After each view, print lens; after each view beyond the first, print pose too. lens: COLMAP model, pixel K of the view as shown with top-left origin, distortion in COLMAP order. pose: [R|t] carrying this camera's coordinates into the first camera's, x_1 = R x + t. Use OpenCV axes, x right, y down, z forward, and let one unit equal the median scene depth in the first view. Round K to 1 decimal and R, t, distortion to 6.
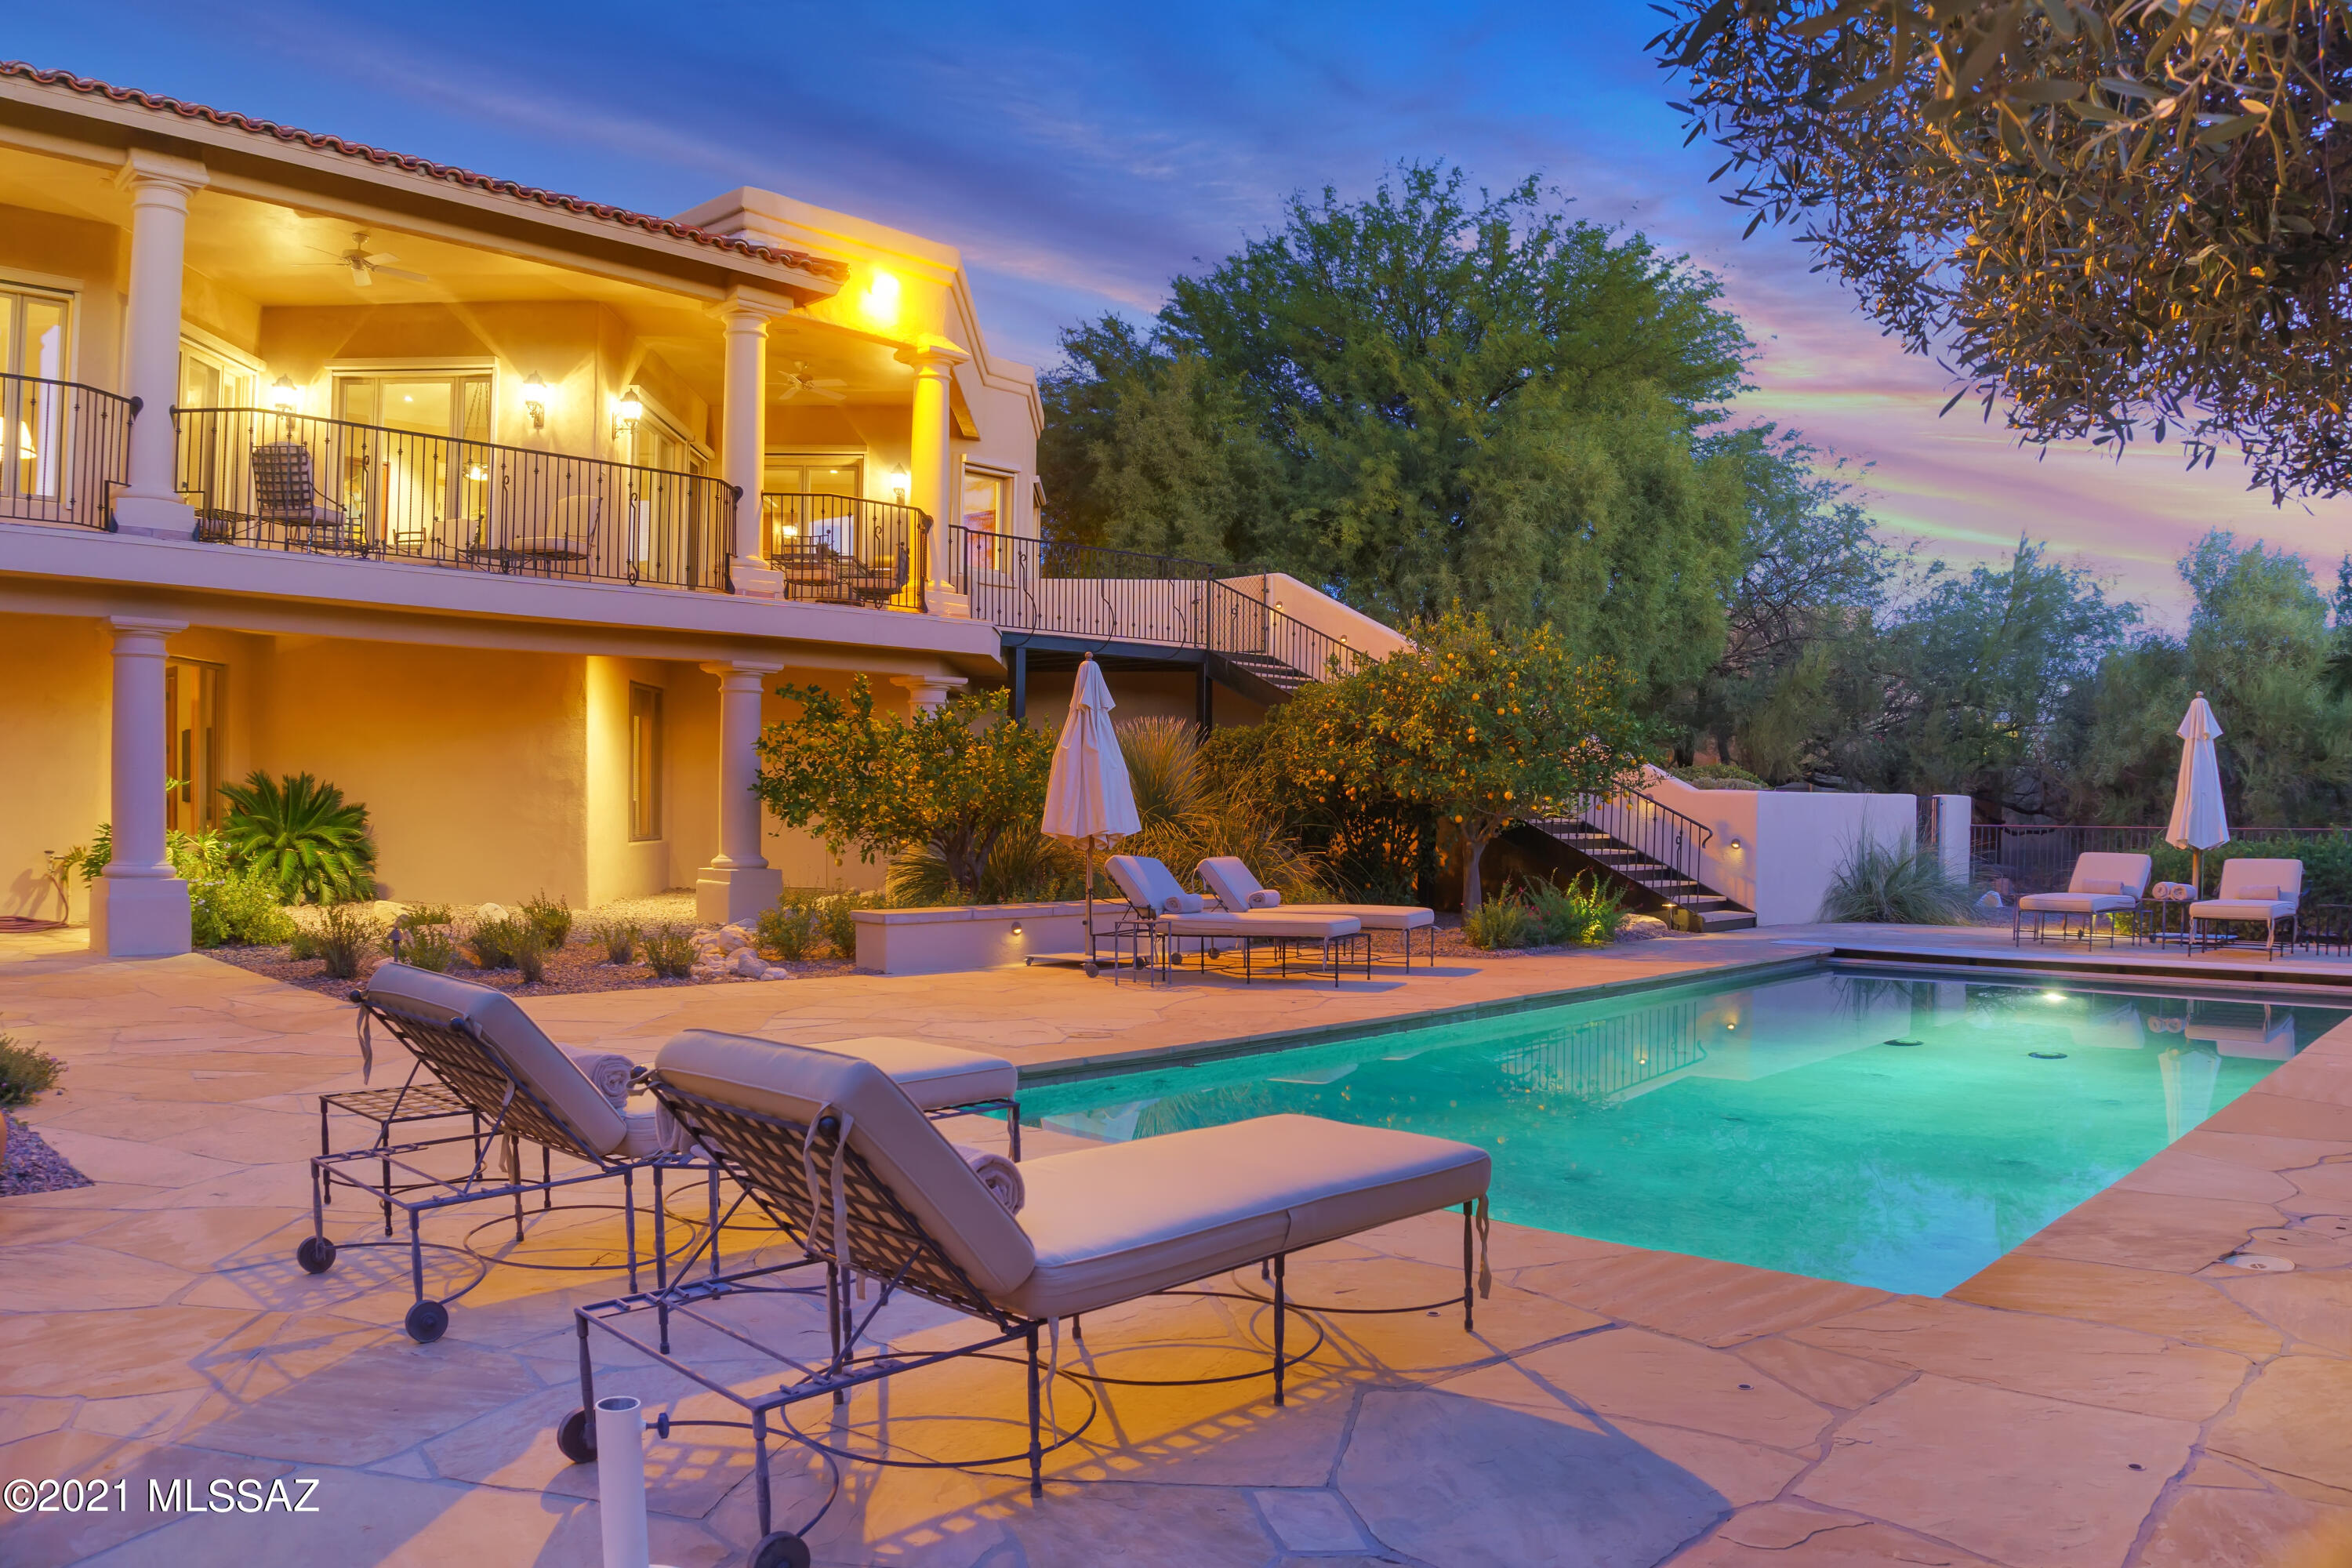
lens RADIAL K [[1631.8, 0, 1176.0], [0, 1631.8, 784.0], [0, 0, 1]] dist [-0.186875, 0.073642]
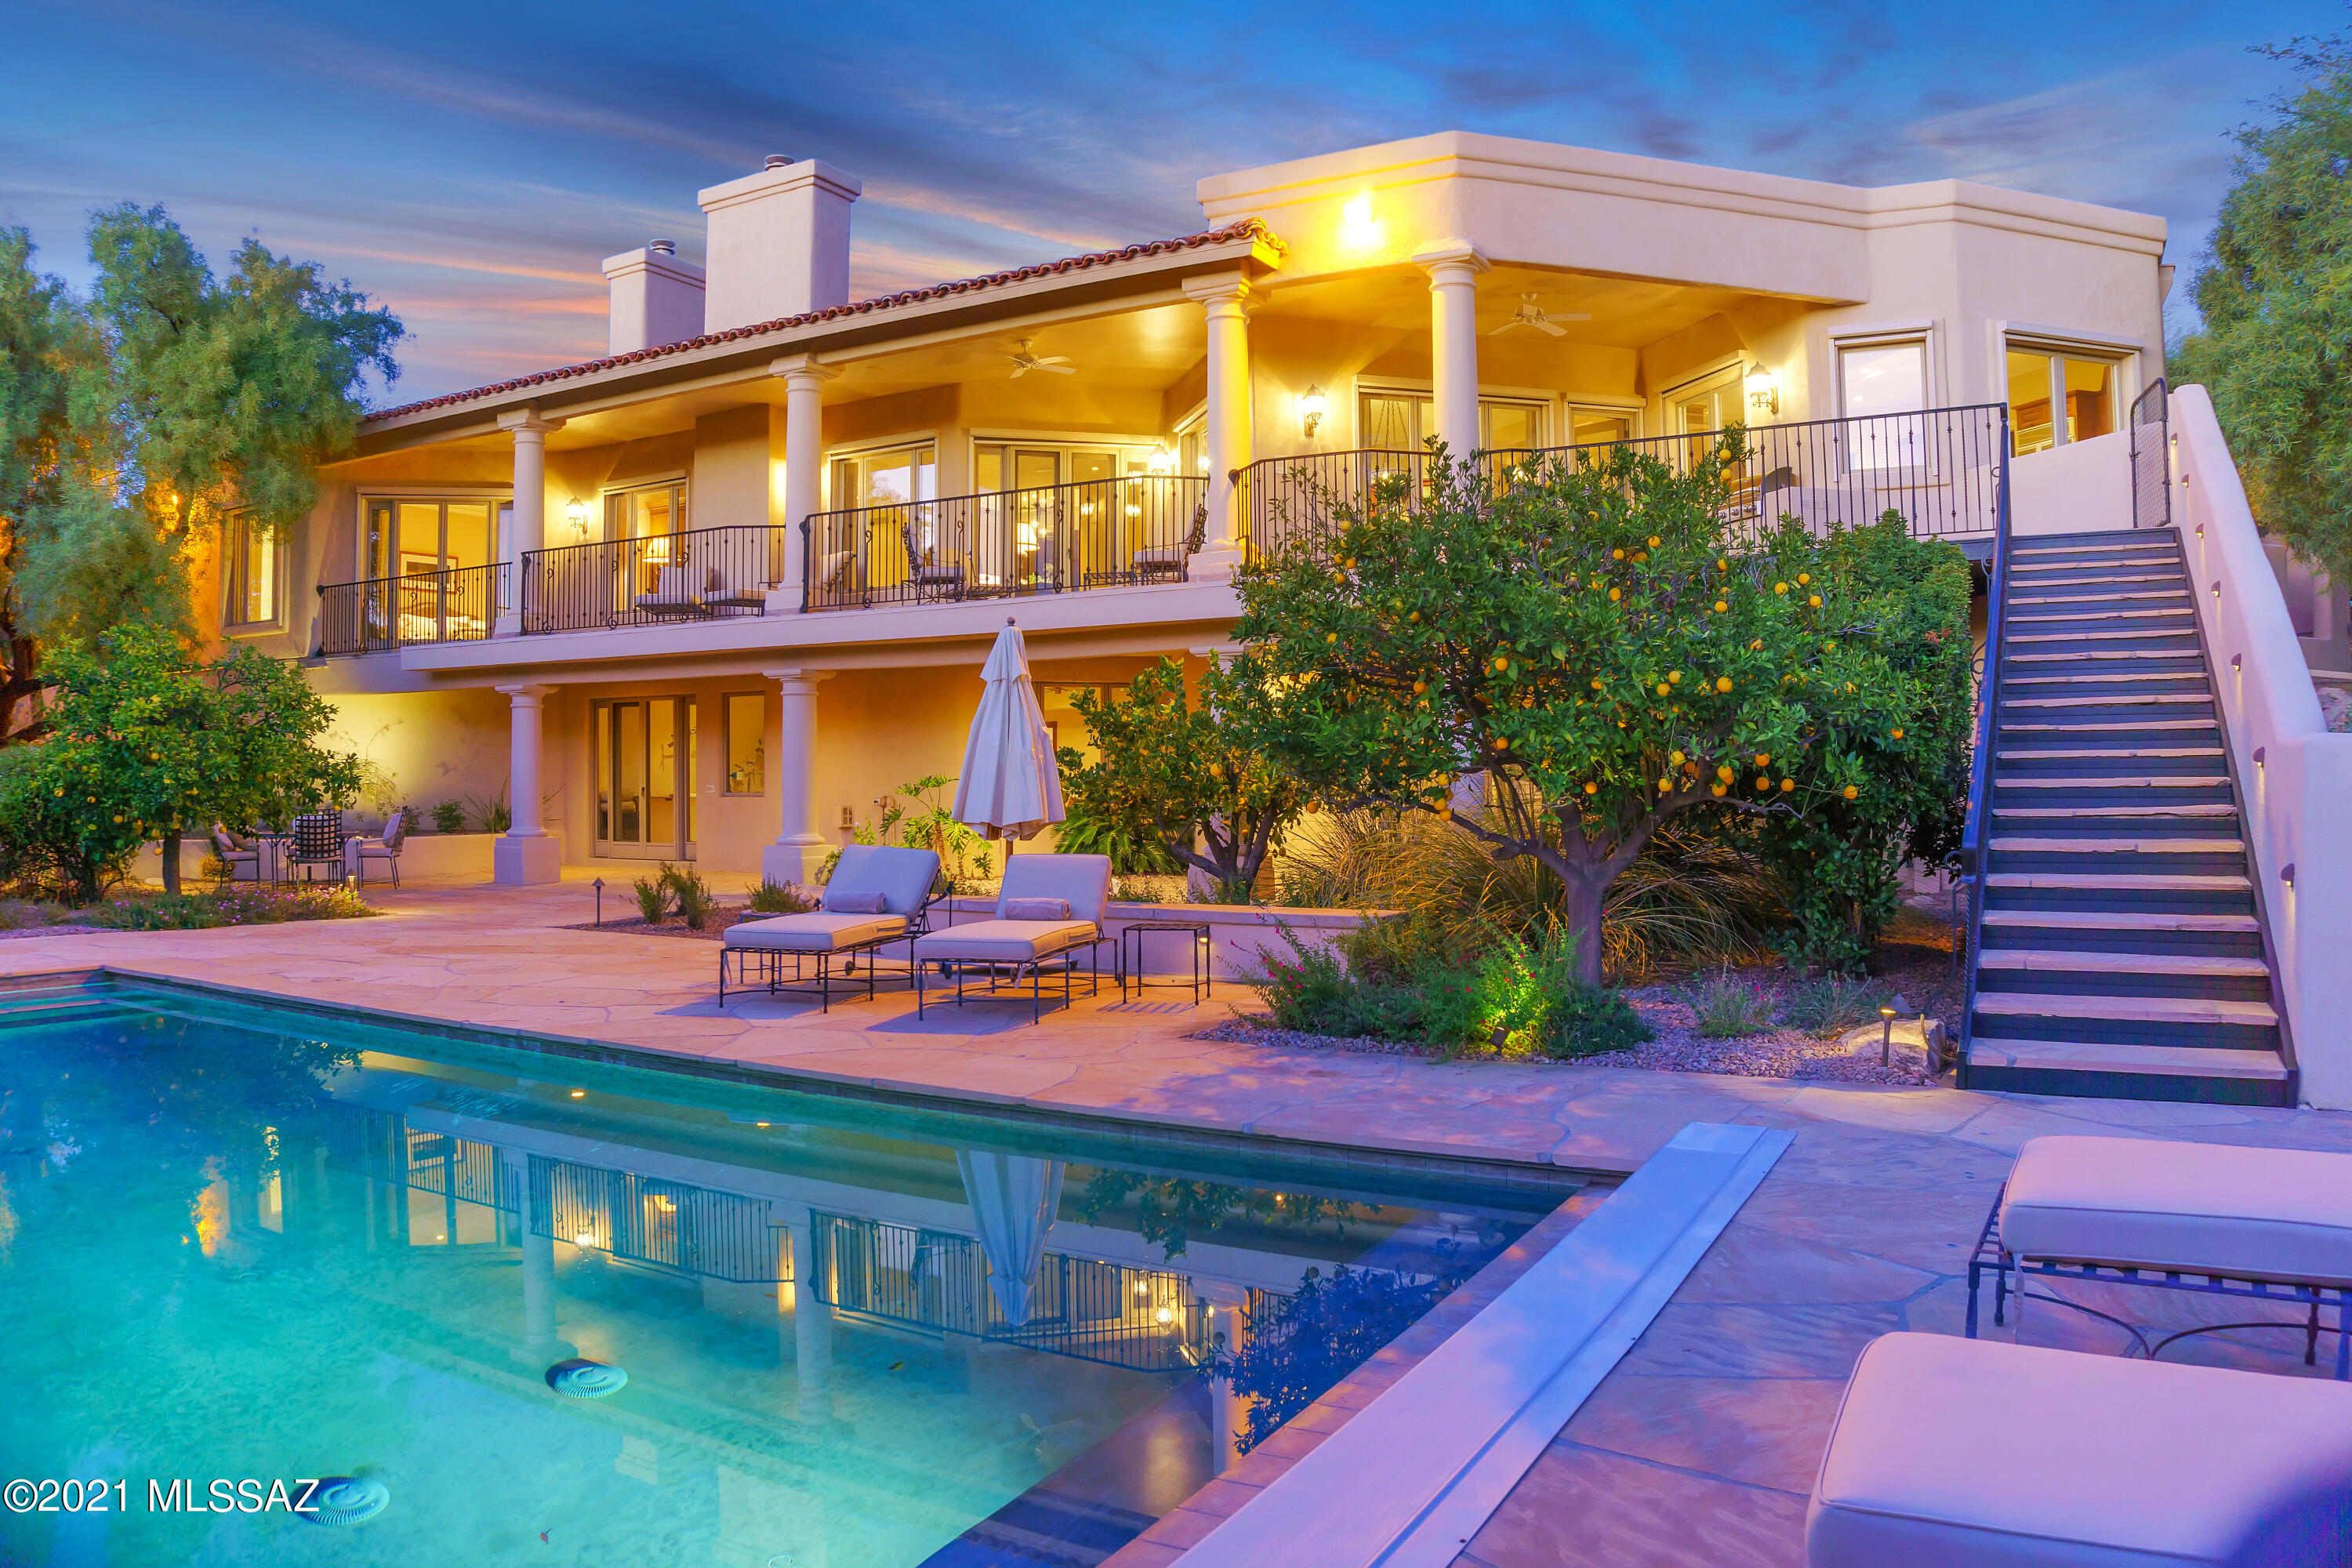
lens RADIAL K [[1631.8, 0, 1176.0], [0, 1631.8, 784.0], [0, 0, 1]] dist [-0.186875, 0.073642]
pose [[0.254295, -0.011018, -0.967064, 0.698232], [0.018158, 0.999813, -0.006617, 0.014262], [0.966956, -0.015877, 0.254447, 0.714015]]
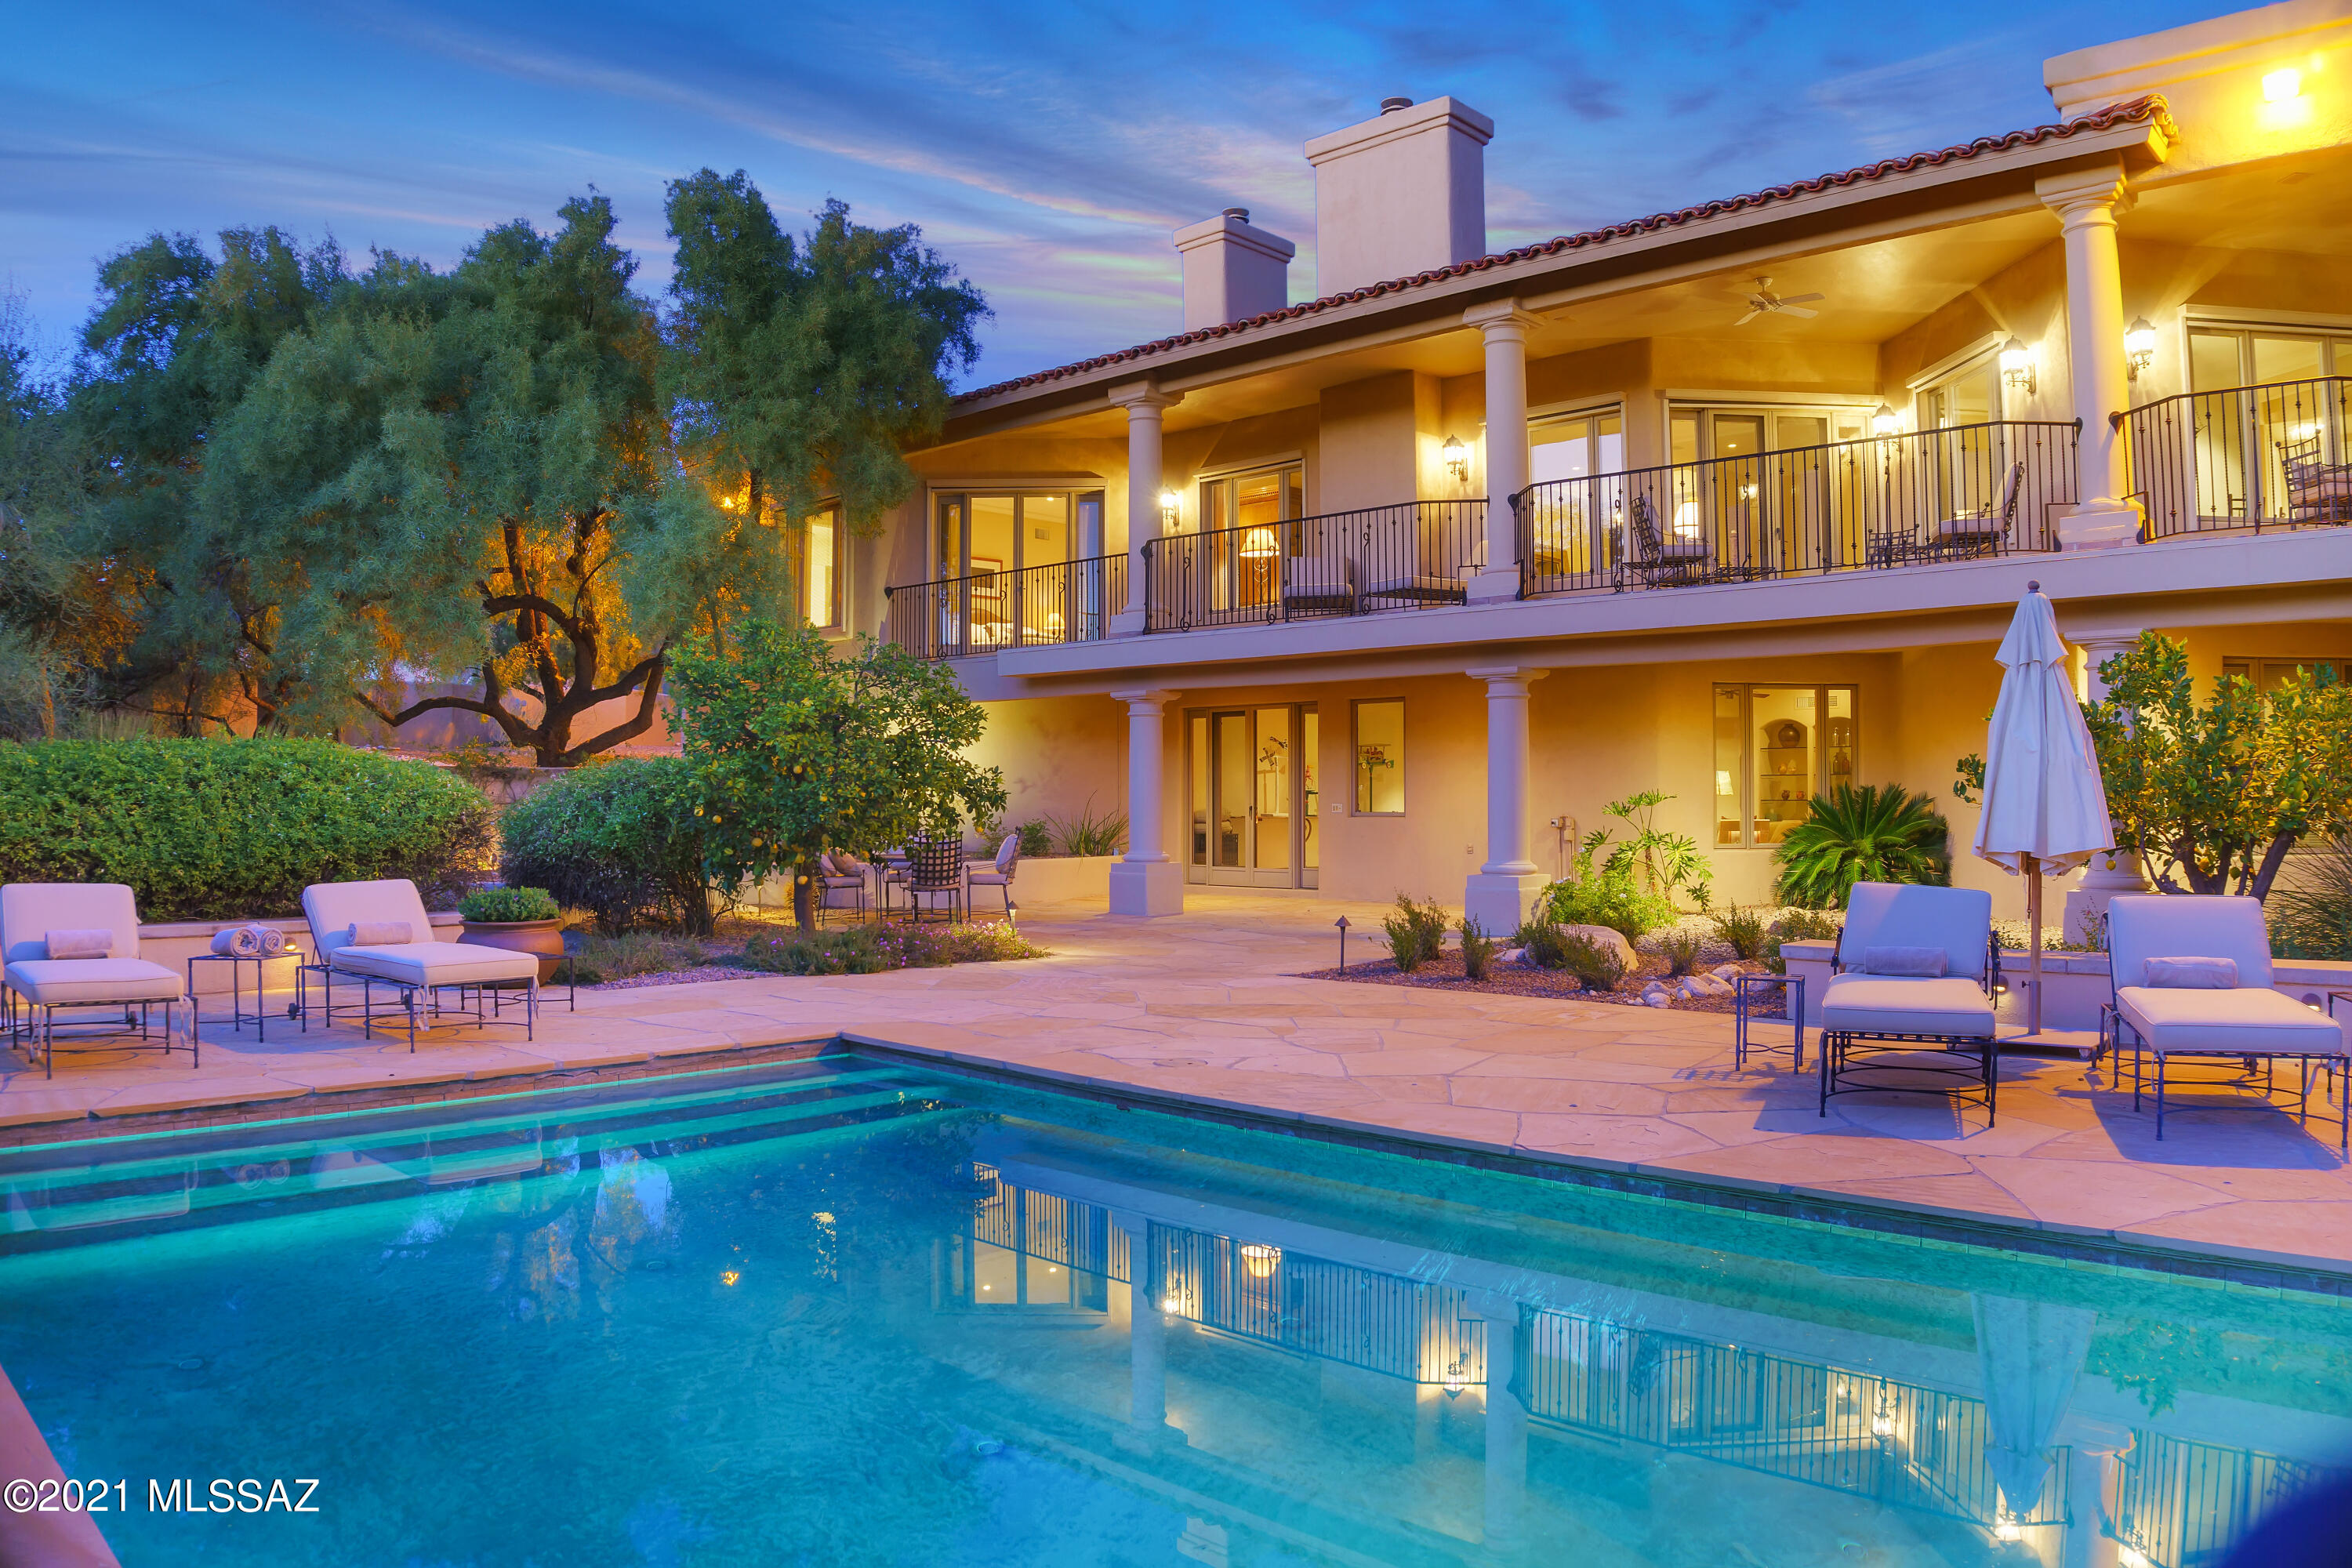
lens RADIAL K [[1631.8, 0, 1176.0], [0, 1631.8, 784.0], [0, 0, 1]] dist [-0.186875, 0.073642]
pose [[0.018182, -0.022809, -0.999575, 0.487193], [0.015433, 0.999627, -0.022529, 0.009569], [0.999716, -0.015017, 0.018527, 0.521230]]
